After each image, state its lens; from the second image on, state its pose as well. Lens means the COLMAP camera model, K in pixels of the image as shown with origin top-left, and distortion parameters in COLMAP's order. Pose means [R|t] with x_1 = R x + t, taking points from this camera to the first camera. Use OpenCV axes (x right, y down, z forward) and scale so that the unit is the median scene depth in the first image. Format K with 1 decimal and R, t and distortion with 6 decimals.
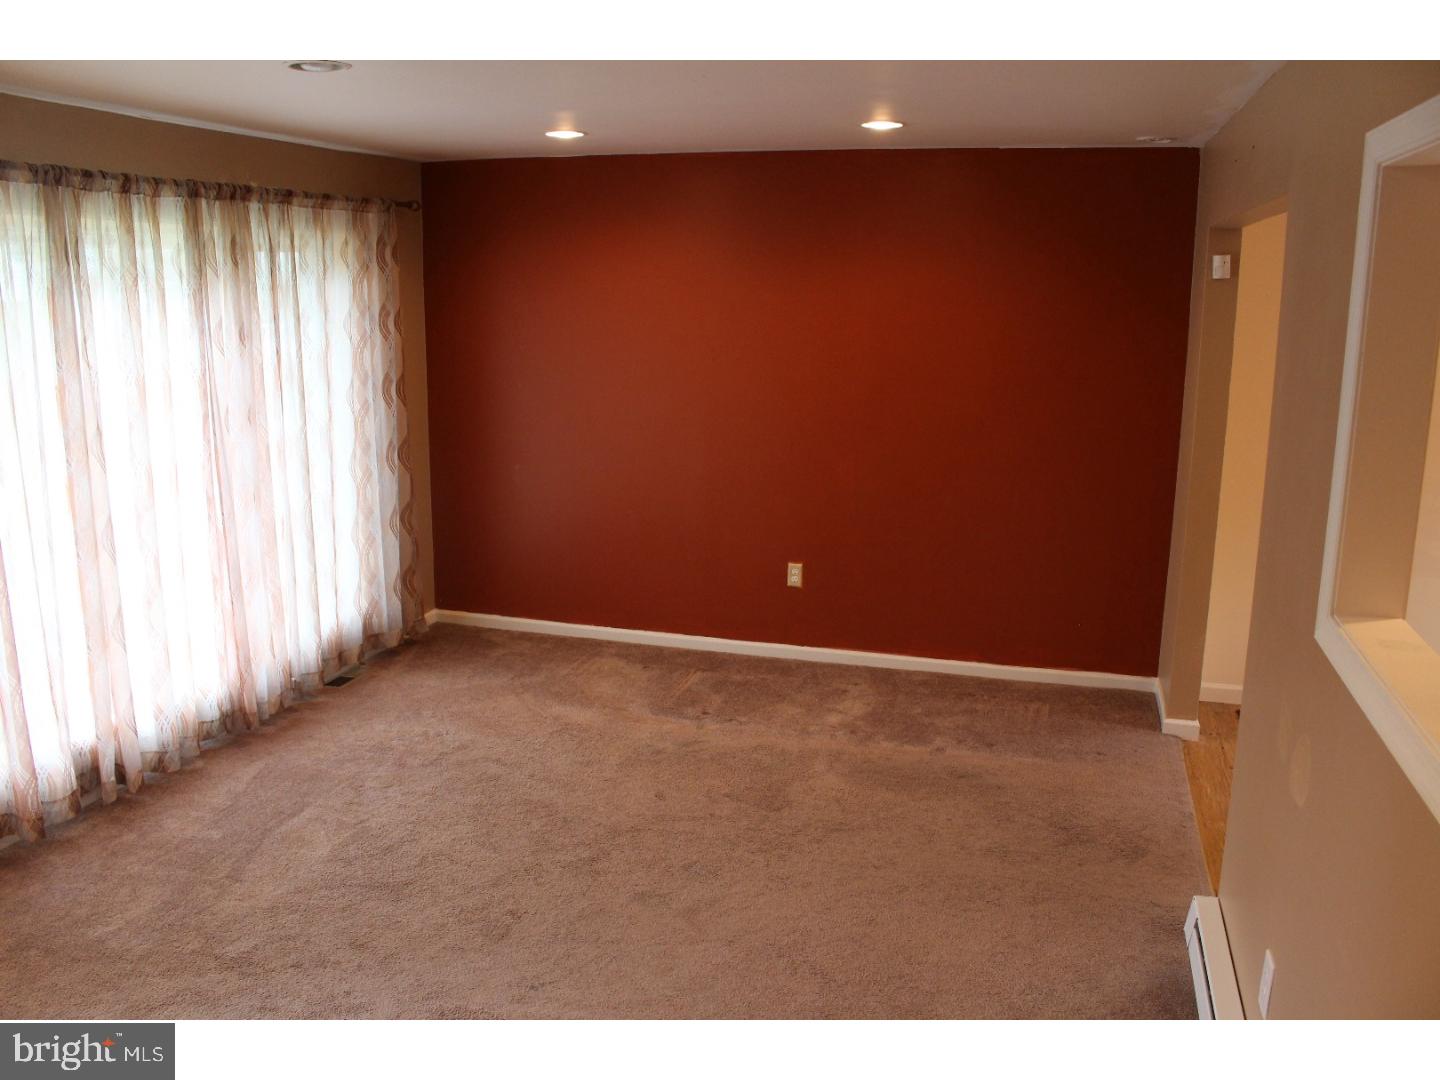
lens RADIAL K [[1188.7, 0, 706.5], [0, 1188.7, 545.0], [0, 0, 1]] dist [-0.149587, 0.115751]
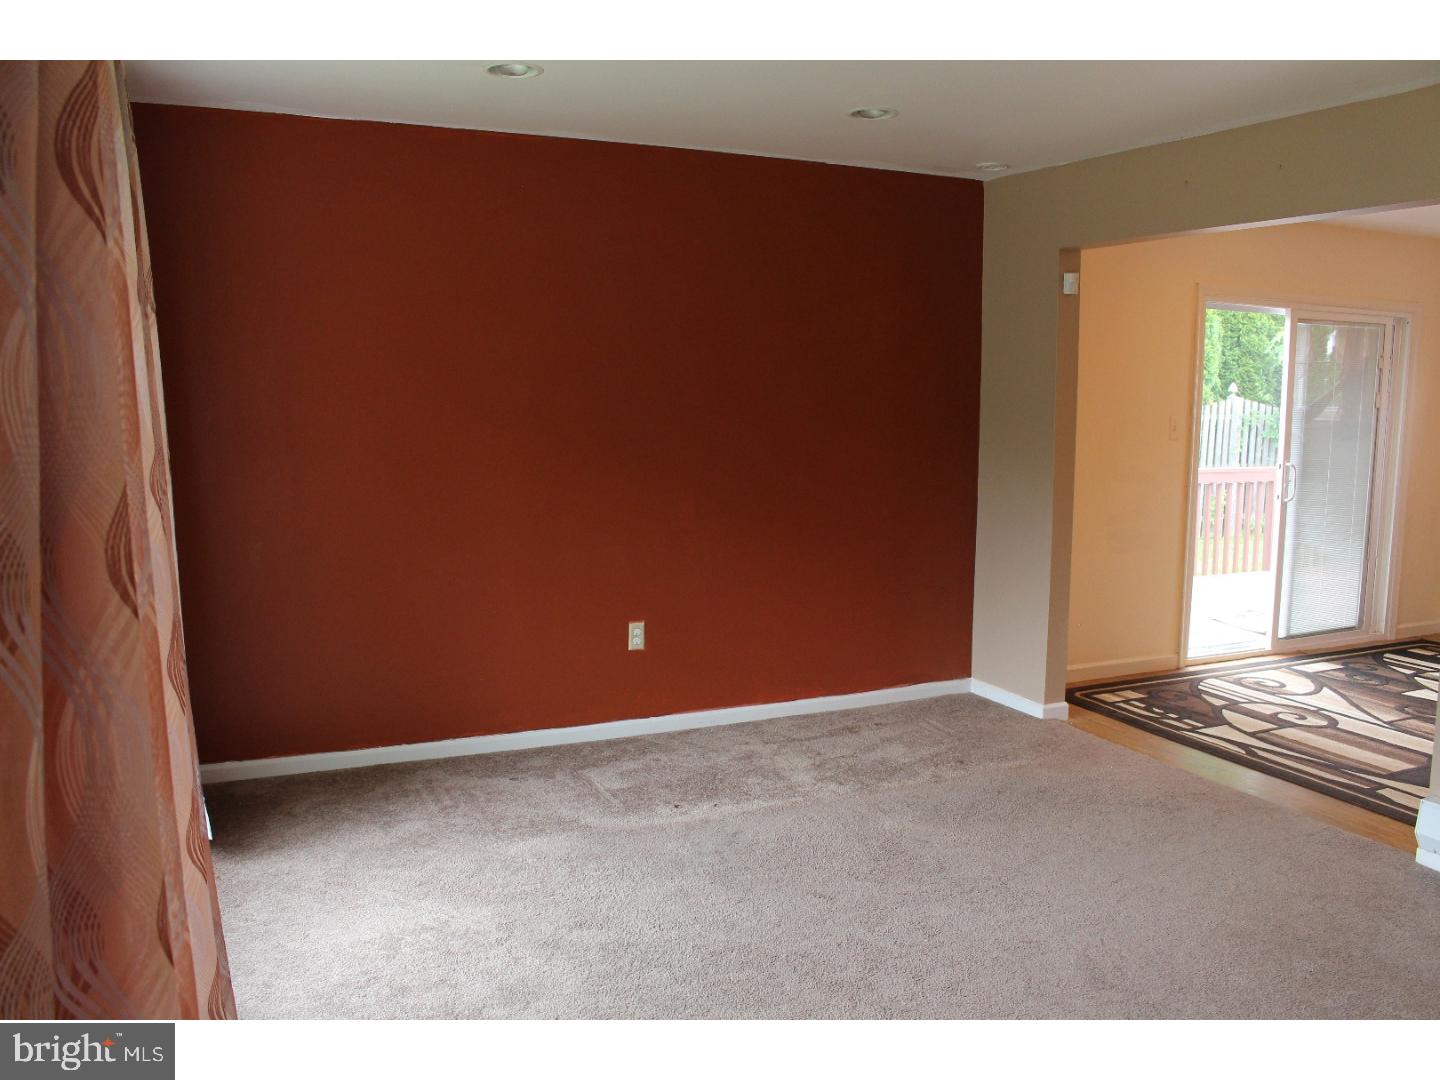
lens RADIAL K [[1188.7, 0, 706.5], [0, 1188.7, 545.0], [0, 0, 1]] dist [-0.149587, 0.115751]
pose [[0.750376, -0.096066, 0.653993, -0.466354], [0.143615, 0.989443, -0.019440, -0.017041], [-0.645221, 0.108510, 0.756251, 0.327856]]
